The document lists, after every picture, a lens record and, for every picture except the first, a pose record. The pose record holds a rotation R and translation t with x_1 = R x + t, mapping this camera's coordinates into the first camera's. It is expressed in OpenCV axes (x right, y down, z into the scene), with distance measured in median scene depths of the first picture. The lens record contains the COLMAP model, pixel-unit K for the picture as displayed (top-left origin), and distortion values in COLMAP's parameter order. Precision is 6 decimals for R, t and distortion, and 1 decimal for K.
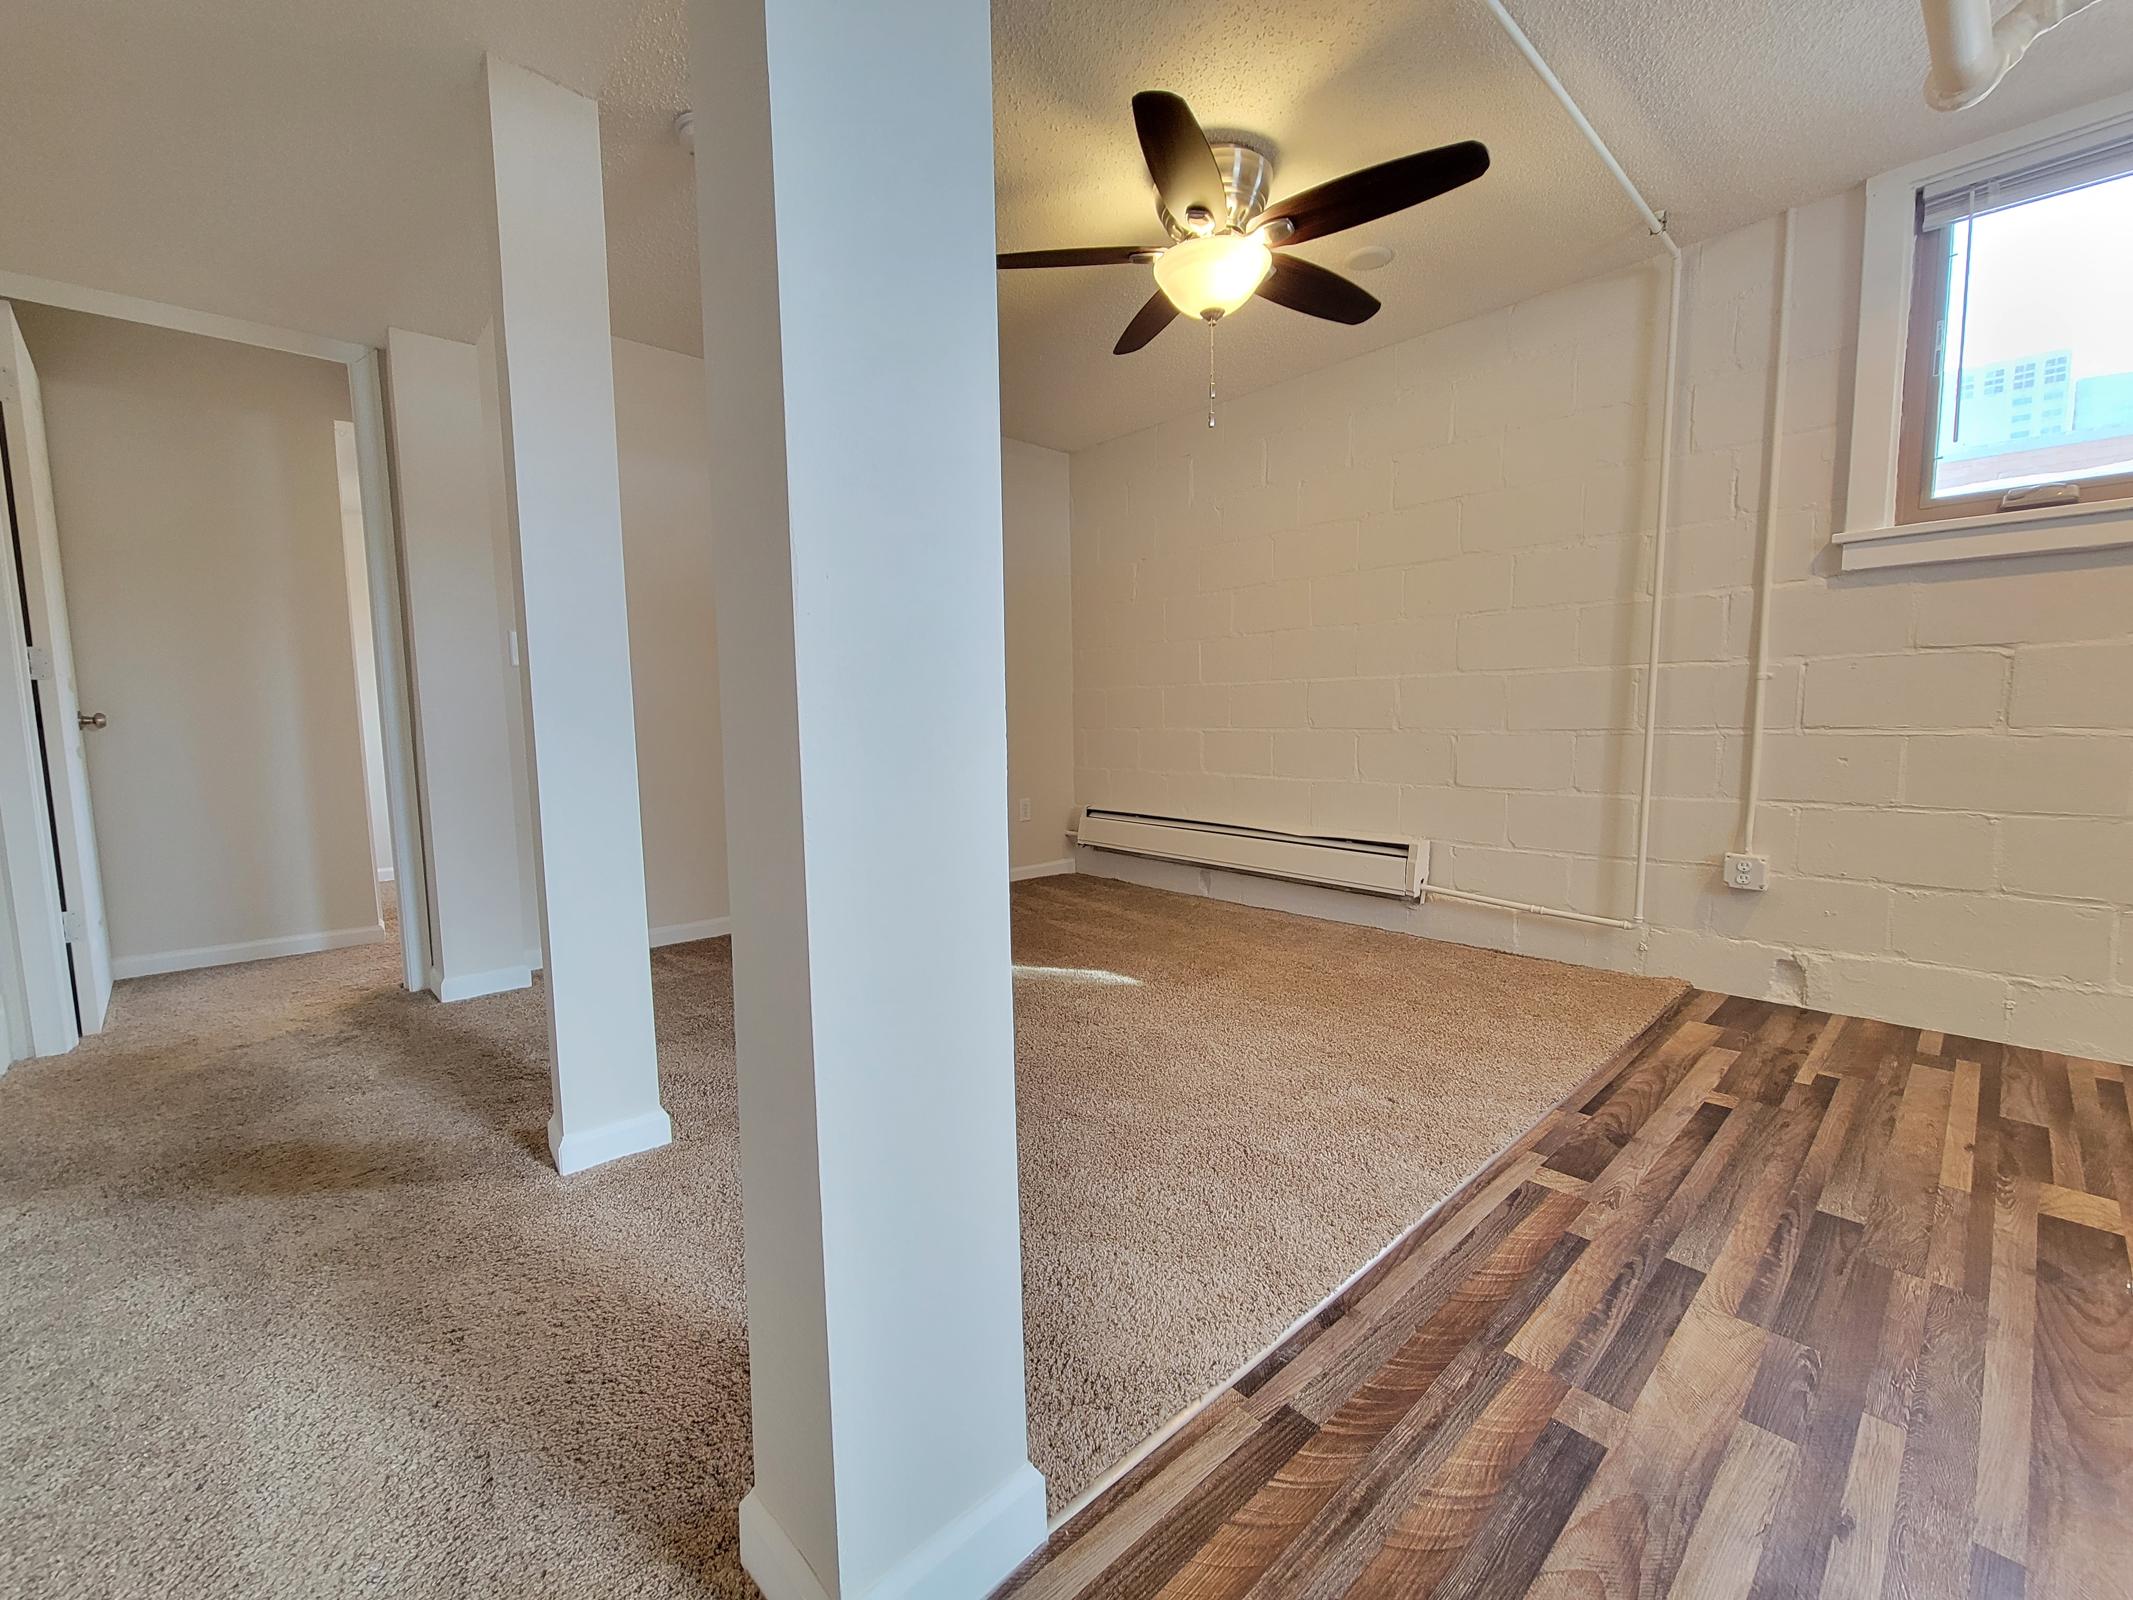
lens RADIAL K [[867.9, 0, 1063.8], [0, 867.9, 795.3], [0, 0, 1]] dist [0.002658, -0.002394]
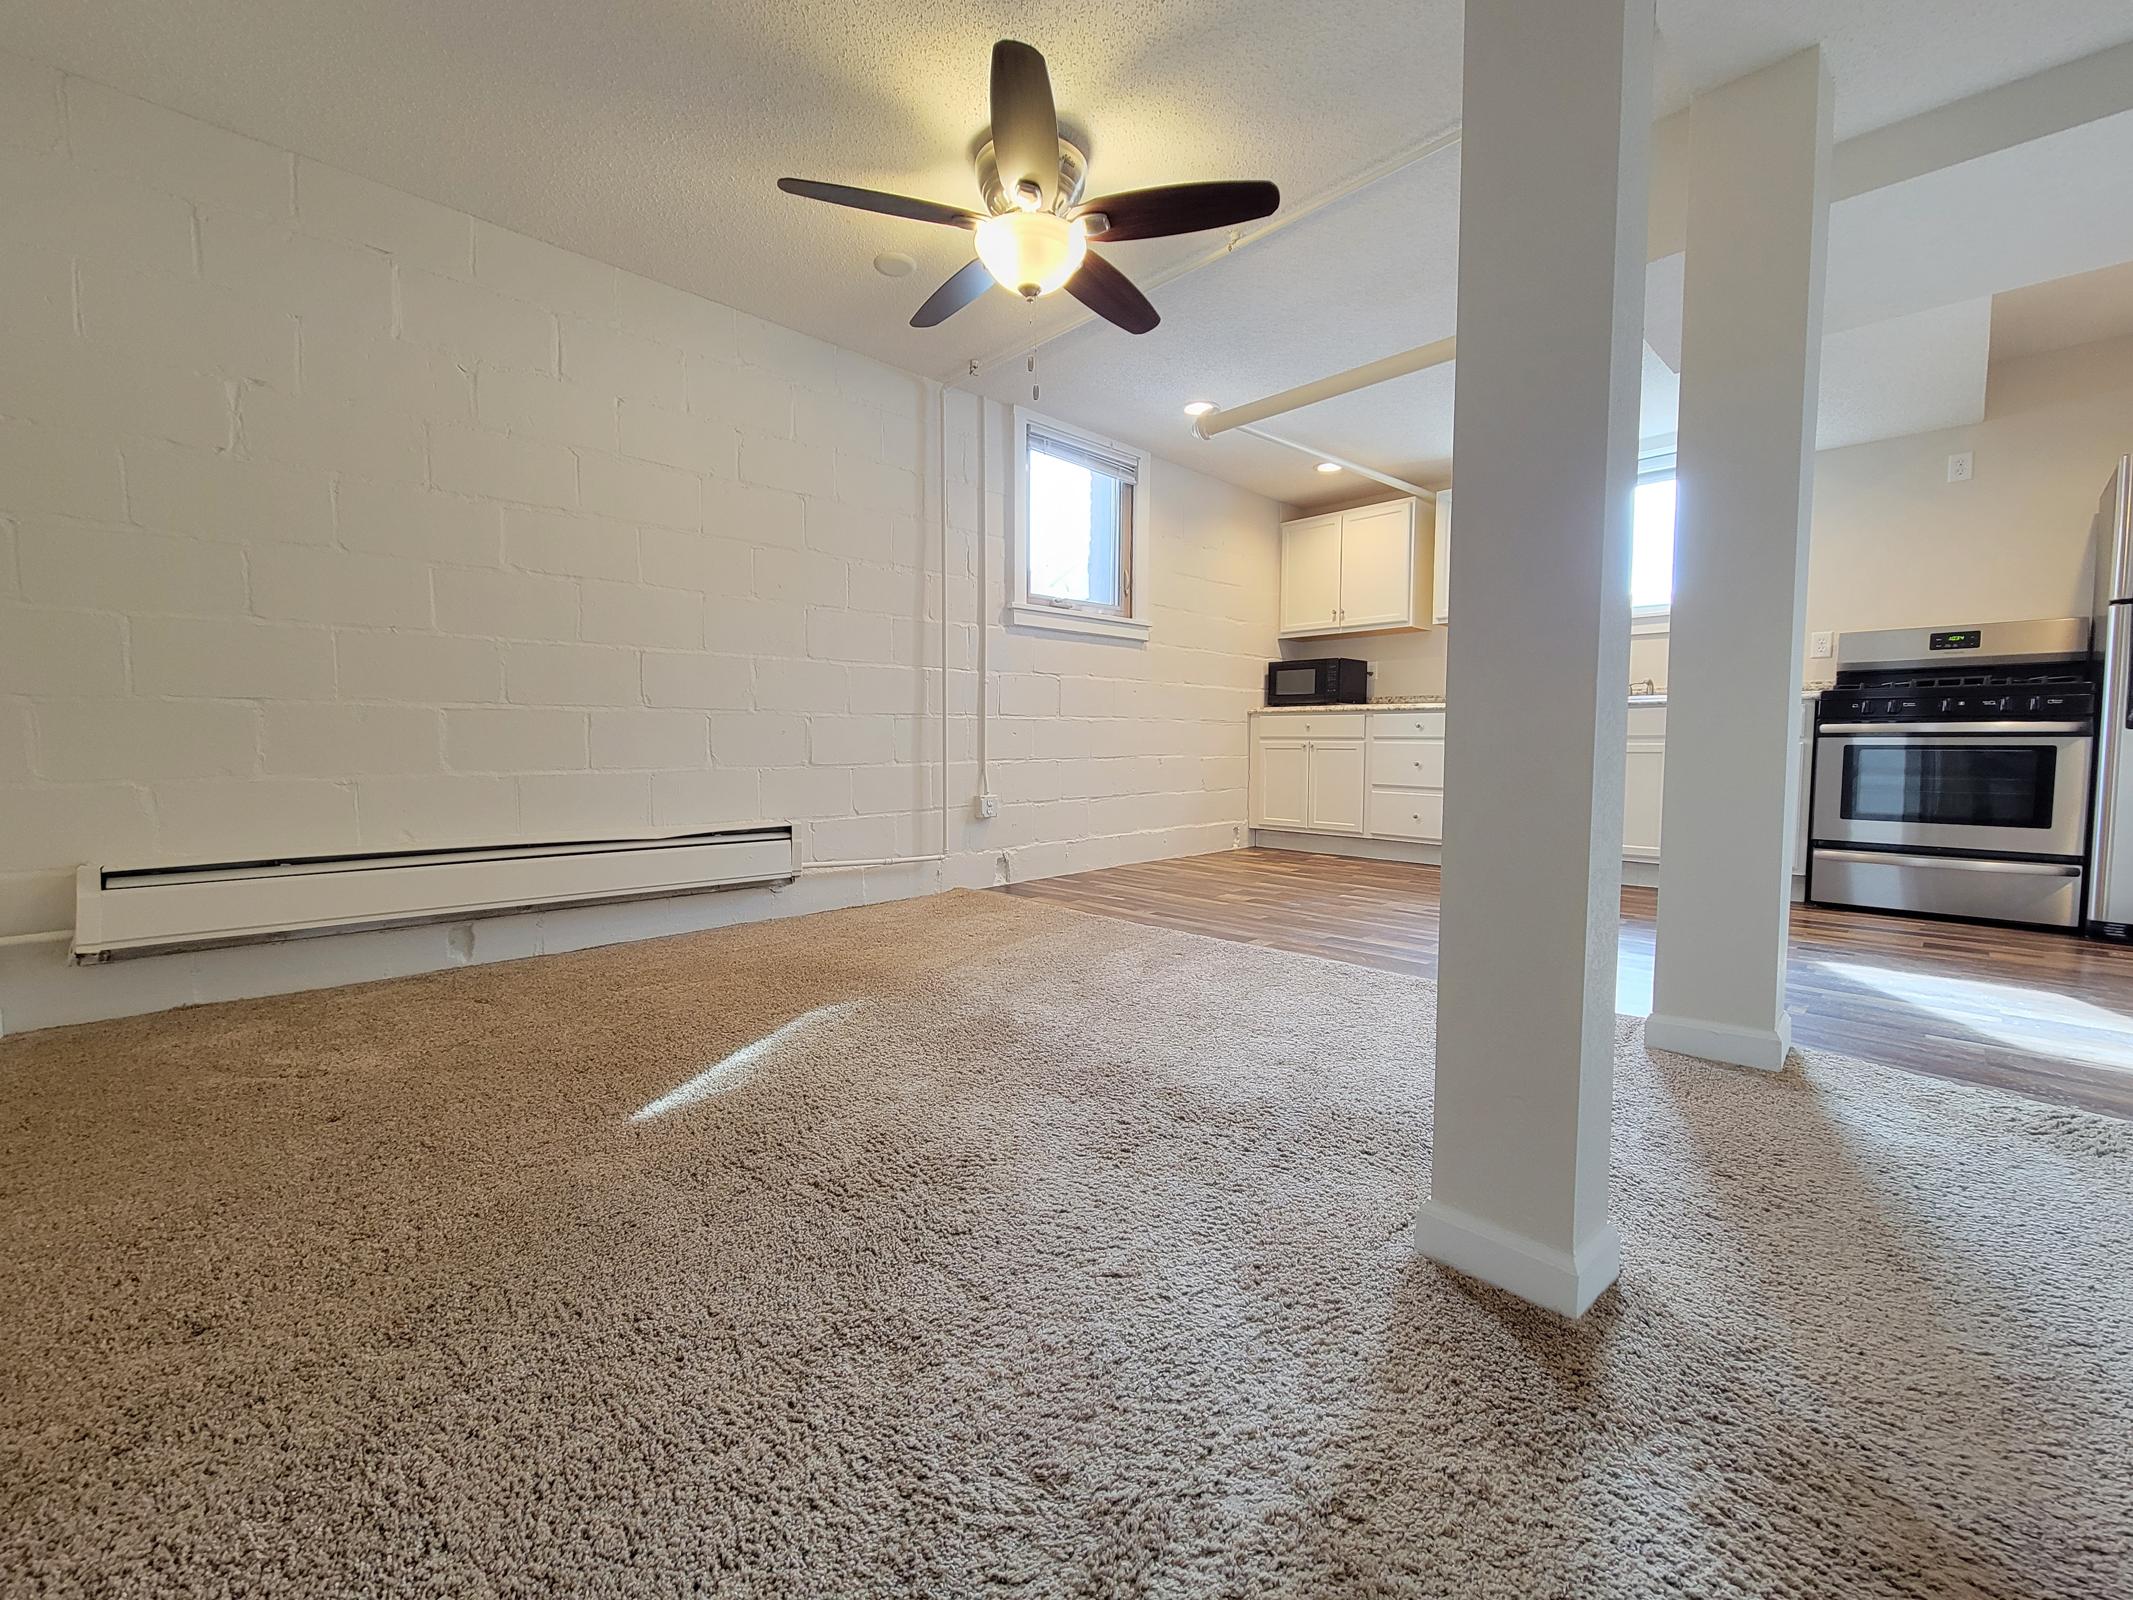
lens RADIAL K [[873.9, 0, 1064.2], [0, 873.9, 792.4], [0, 0, 1]] dist [0.003218, 0.000012]
pose [[-0.035765, -0.045745, 0.998313, -0.692431], [0.094508, 0.994320, 0.048947, -0.000871], [-0.994881, 0.096099, -0.031239, 0.798057]]
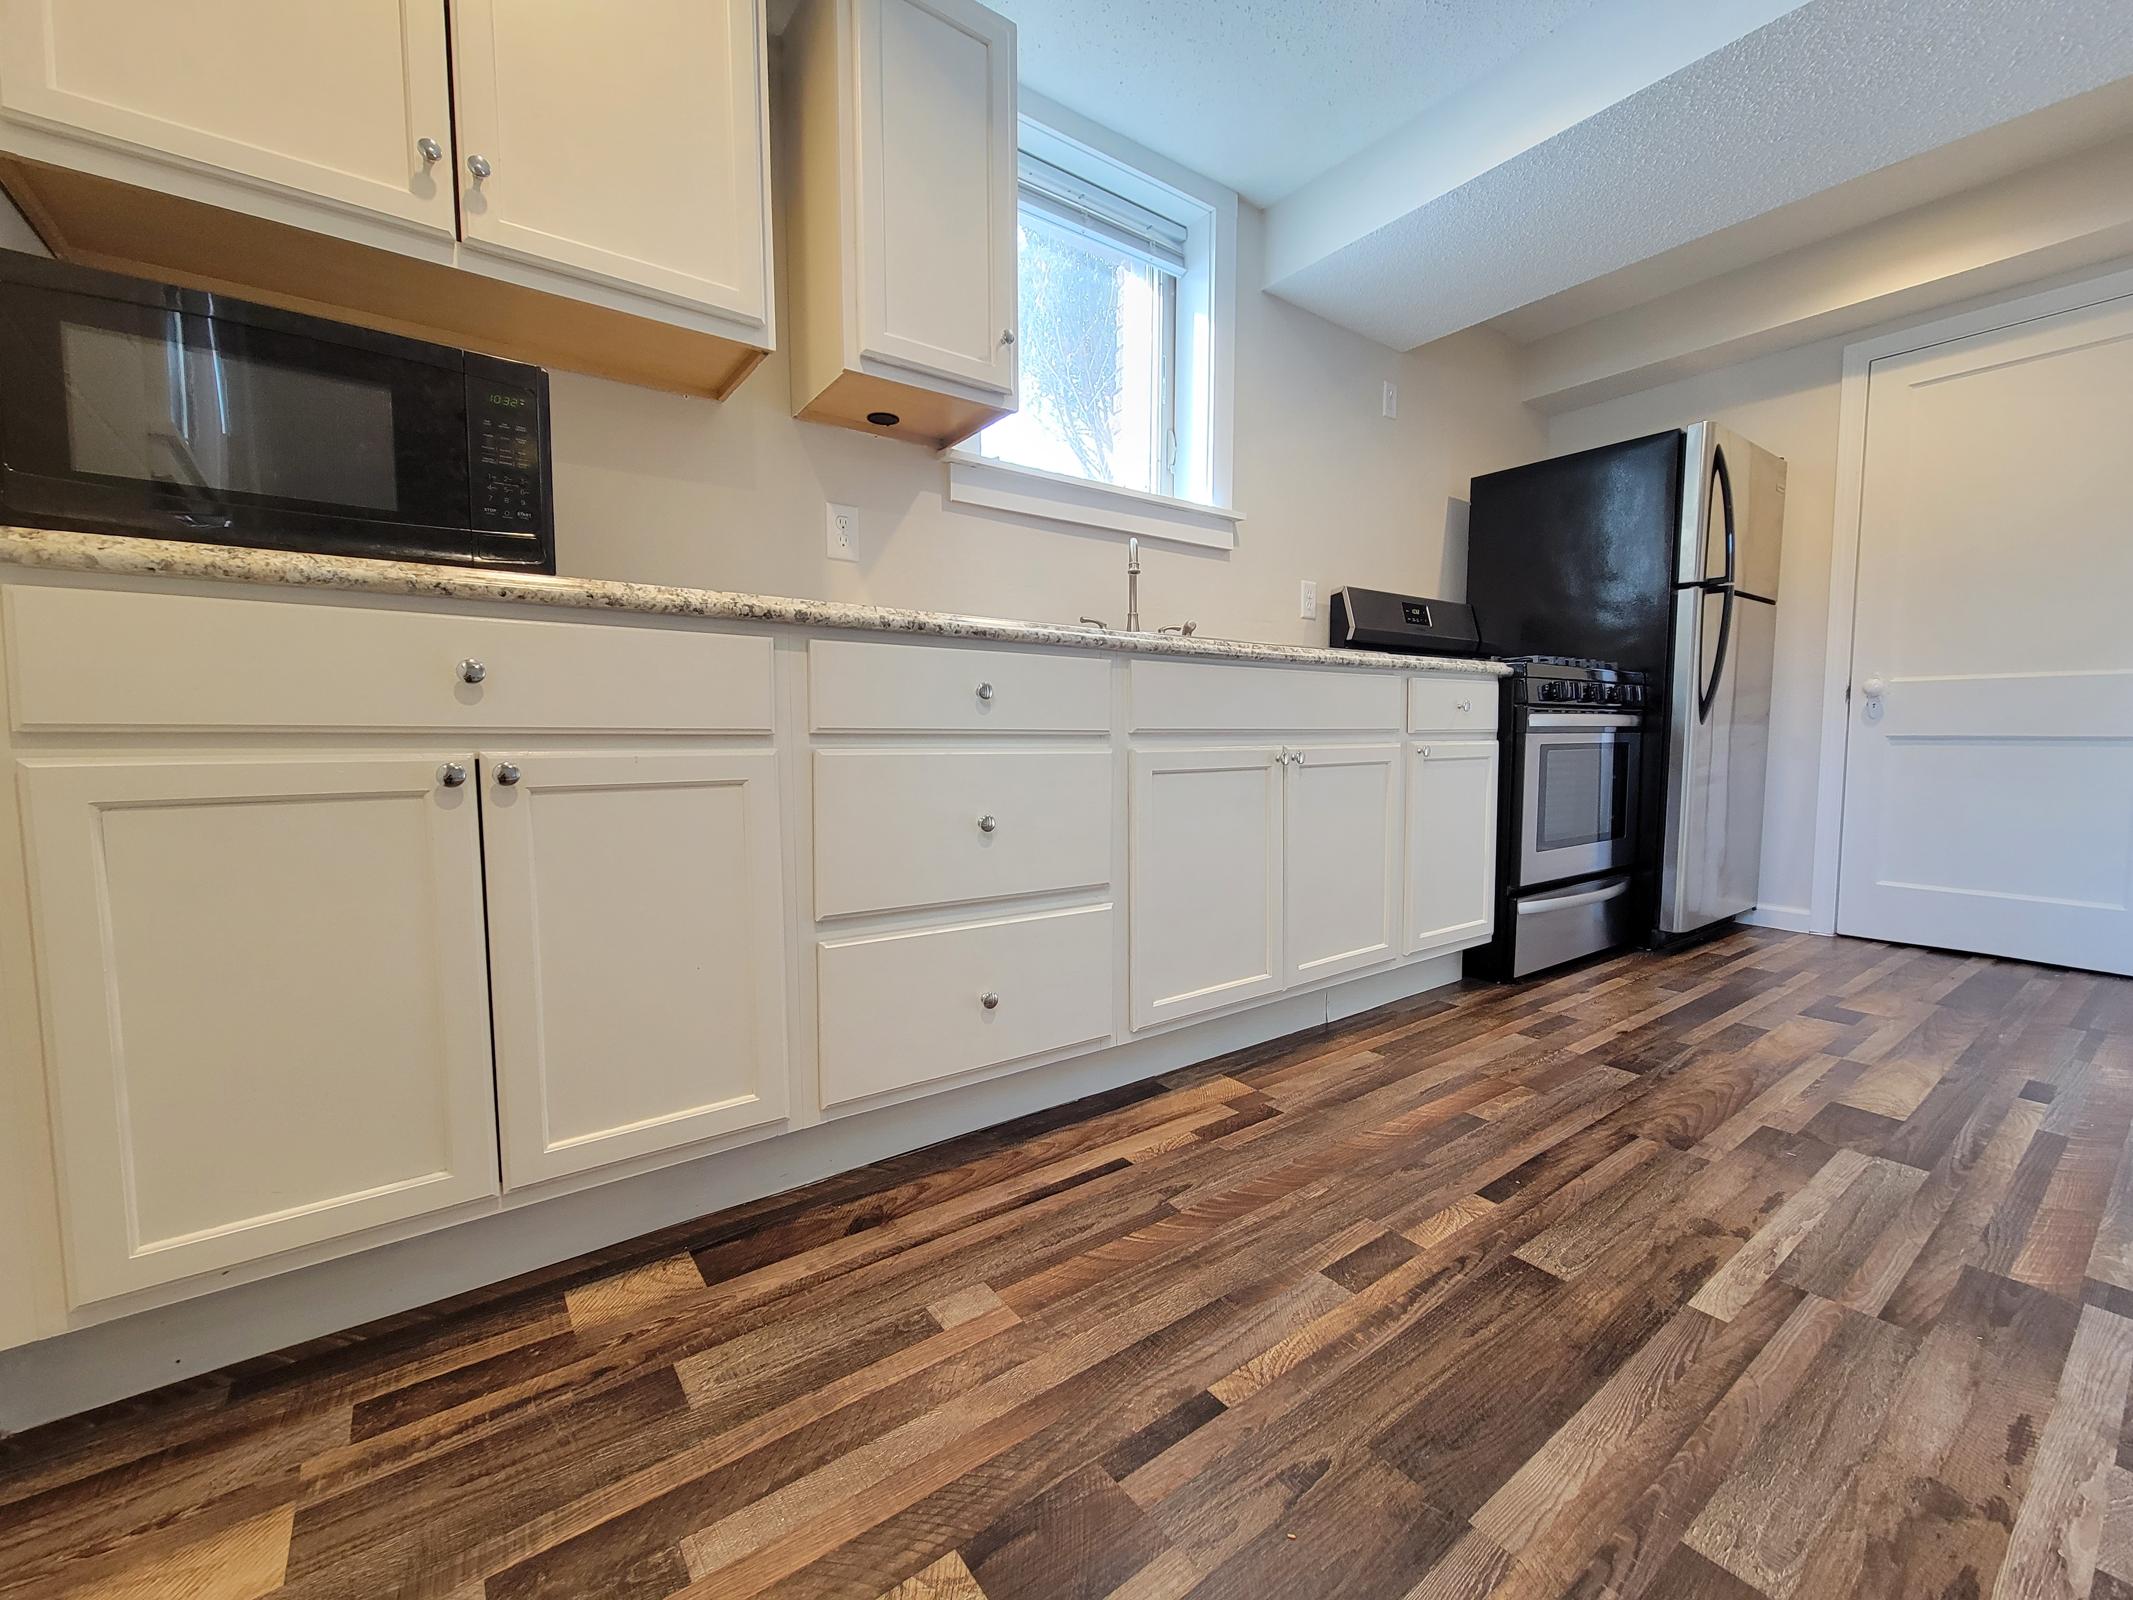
lens RADIAL K [[867.9, 0, 1063.8], [0, 867.9, 795.3], [0, 0, 1]] dist [0.002658, -0.002394]
pose [[-0.994253, 0.006682, 0.106850, 0.803713], [0.024375, 0.985966, 0.165157, -0.003654], [-0.104247, 0.166813, -0.980462, 0.547363]]
